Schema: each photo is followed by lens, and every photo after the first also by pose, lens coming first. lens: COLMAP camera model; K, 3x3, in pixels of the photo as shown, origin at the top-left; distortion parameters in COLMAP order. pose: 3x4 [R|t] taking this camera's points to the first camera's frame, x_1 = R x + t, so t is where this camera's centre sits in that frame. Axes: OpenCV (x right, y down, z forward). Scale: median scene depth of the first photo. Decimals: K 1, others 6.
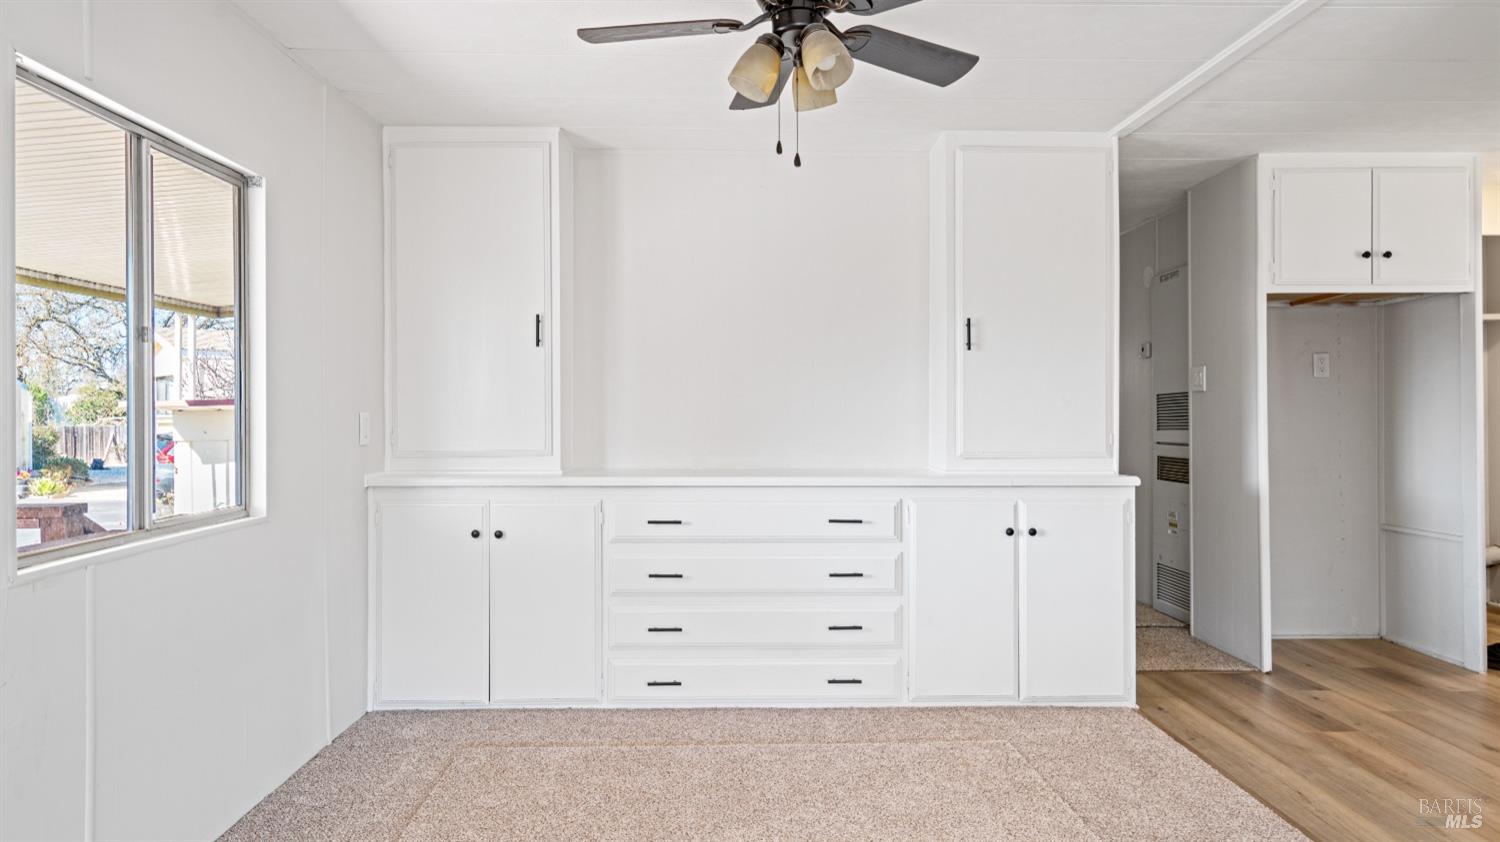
lens RADIAL K [[926.2, 0, 750.0], [0, 926.2, 421.0], [0, 0, 1]] dist [0.008314, 0.002545]
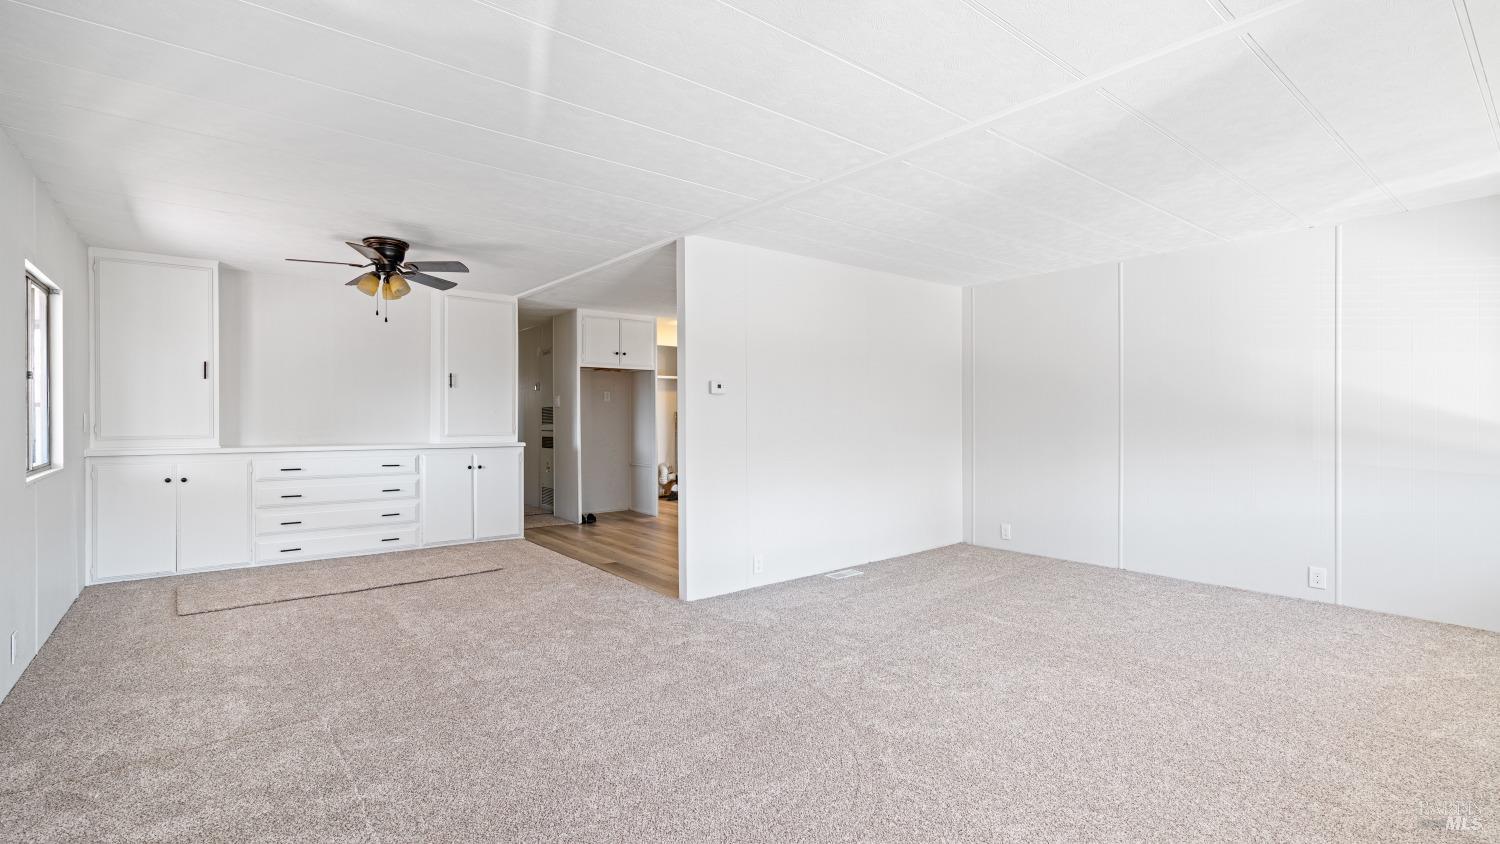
lens RADIAL K [[680.4, 0, 750.0], [0, 680.4, 422.0], [0, 0, 1]] dist [-0.006366, 0.000643]
pose [[0.788024, -0.000105, 0.615645, -0.204855], [0.000789, 0.999999, -0.000841, 0.008108], [-0.615644, 0.001148, 0.788023, -0.739436]]
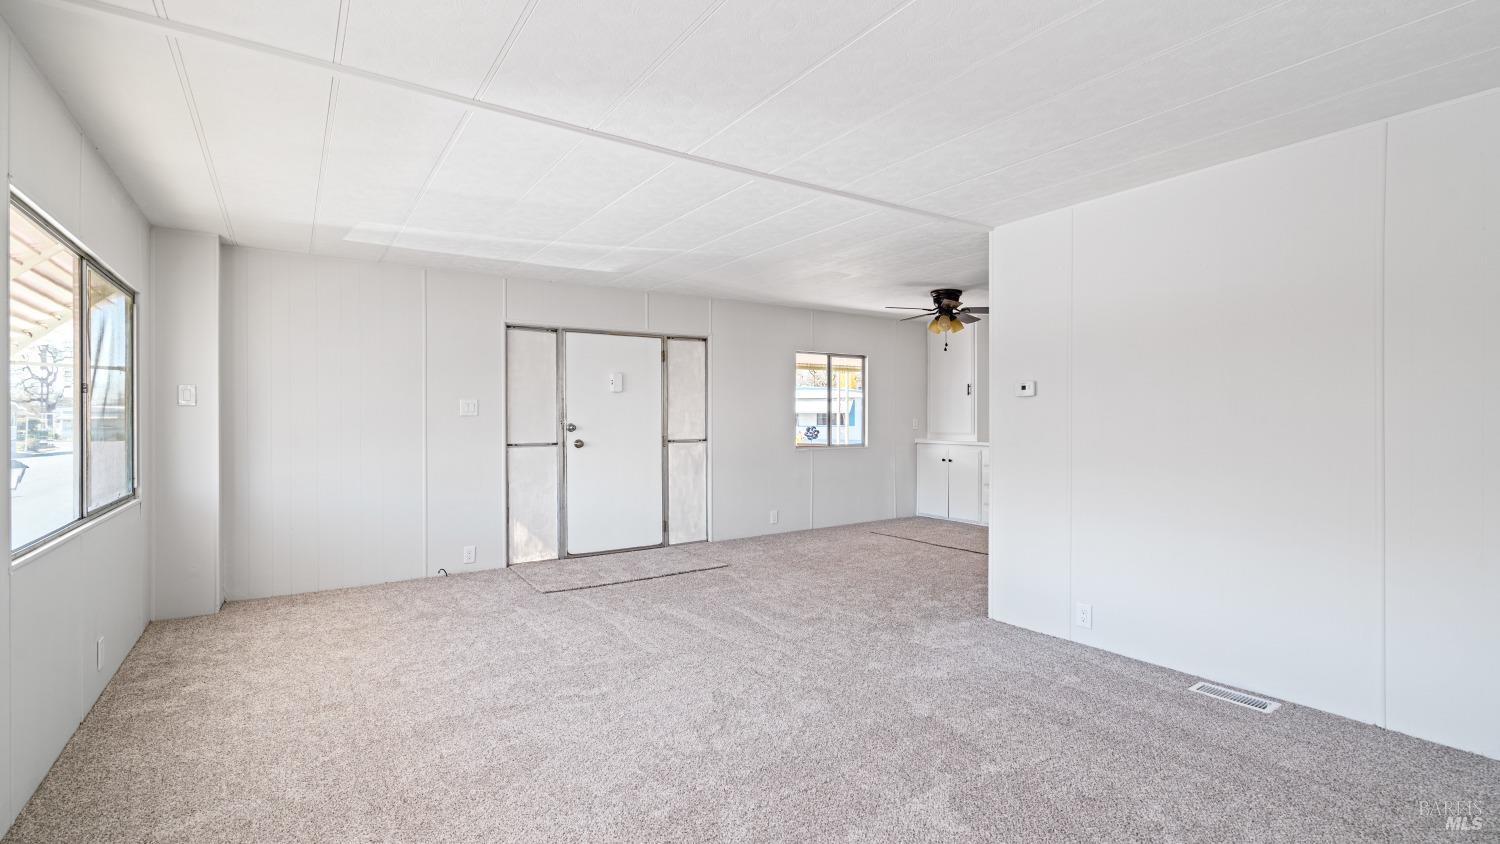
lens RADIAL K [[680.4, 0, 750.0], [0, 680.4, 422.0], [0, 0, 1]] dist [-0.006366, 0.000643]
pose [[0.545355, 0.009666, -0.838149, 1.138634], [-0.008666, 0.999945, 0.005893, -0.006359], [0.838160, 0.004050, 0.545409, -0.676101]]
